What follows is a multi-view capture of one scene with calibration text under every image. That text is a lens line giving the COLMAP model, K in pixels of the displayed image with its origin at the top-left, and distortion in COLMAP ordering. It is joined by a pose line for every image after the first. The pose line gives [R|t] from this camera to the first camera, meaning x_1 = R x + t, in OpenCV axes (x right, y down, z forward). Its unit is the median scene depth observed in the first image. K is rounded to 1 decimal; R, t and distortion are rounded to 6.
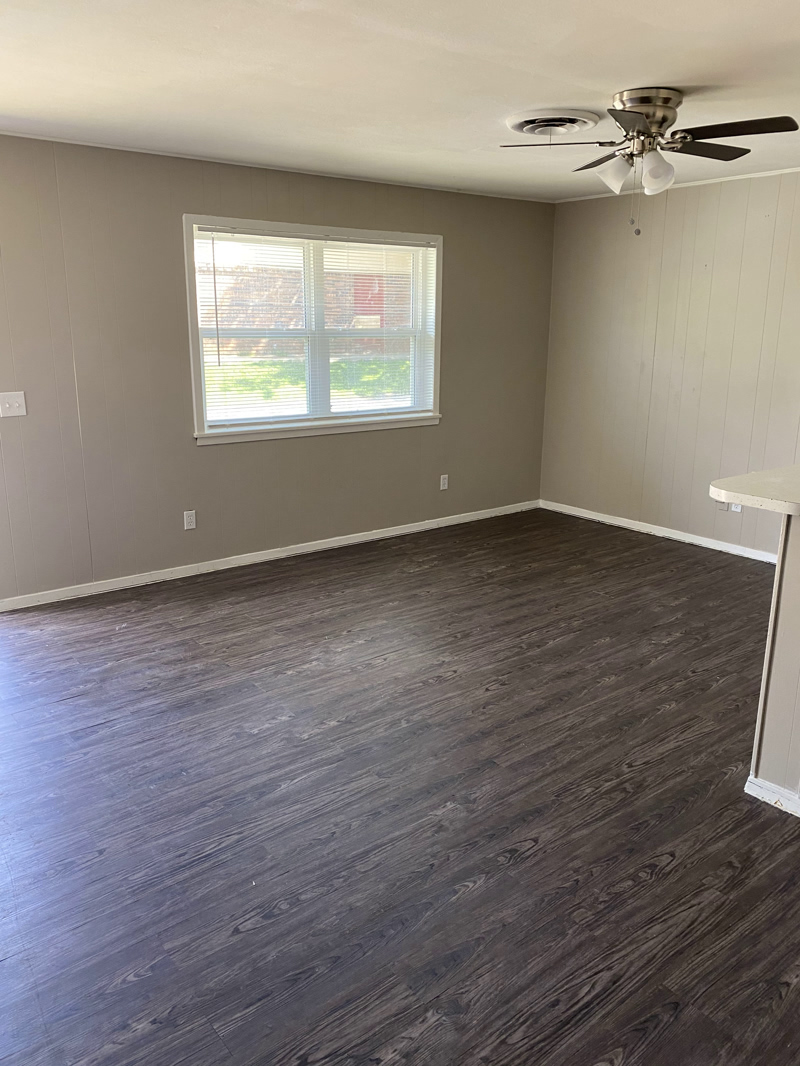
lens RADIAL K [[814.4, 0, 389.6], [0, 814.4, 530.3], [0, 0, 1]] dist [0.111116, -0.251835]
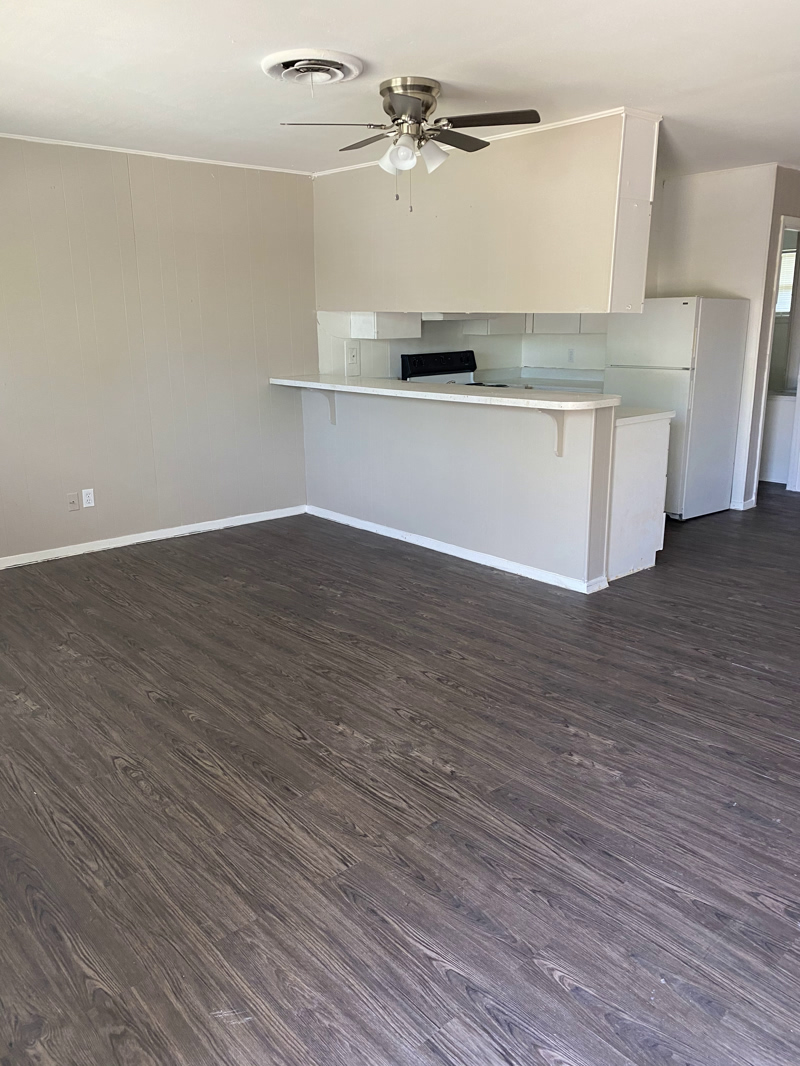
lens RADIAL K [[814.4, 0, 389.6], [0, 814.4, 530.3], [0, 0, 1]] dist [0.111116, -0.251835]
pose [[-0.056940, -0.257938, 0.964482, -0.703972], [0.263452, 0.927927, 0.263715, -0.212331], [-0.962991, 0.269111, 0.015118, 0.890443]]
